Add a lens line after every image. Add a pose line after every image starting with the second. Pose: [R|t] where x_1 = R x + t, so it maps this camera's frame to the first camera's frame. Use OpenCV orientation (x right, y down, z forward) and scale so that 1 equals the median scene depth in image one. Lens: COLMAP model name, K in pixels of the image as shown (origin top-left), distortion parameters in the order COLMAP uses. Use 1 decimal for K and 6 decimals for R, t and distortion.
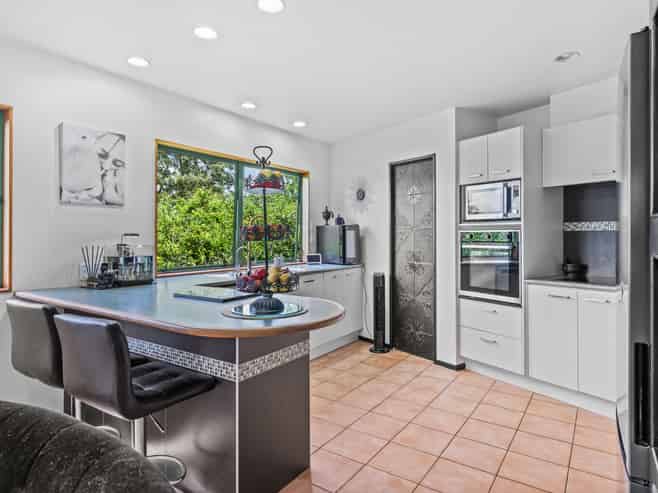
lens RADIAL K [[398.3, 0, 328.3], [0, 398.3, 243.9], [0, 0, 1]] dist [-0.003112, -0.000095]
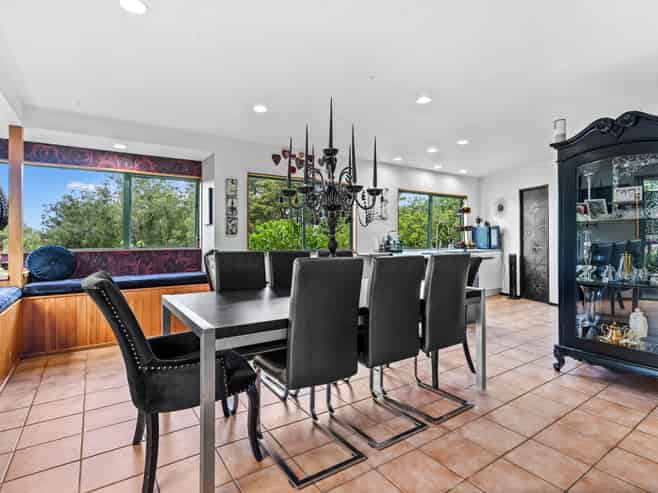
lens RADIAL K [[348.5, 0, 329.8], [0, 348.5, 241.4], [0, 0, 1]] dist [0.002921, 0.000040]
pose [[0.931647, -0.001651, -0.363360, -0.060141], [-0.002798, 0.999927, -0.011718, 0.039399], [0.363353, 0.011933, 0.931575, -0.683377]]
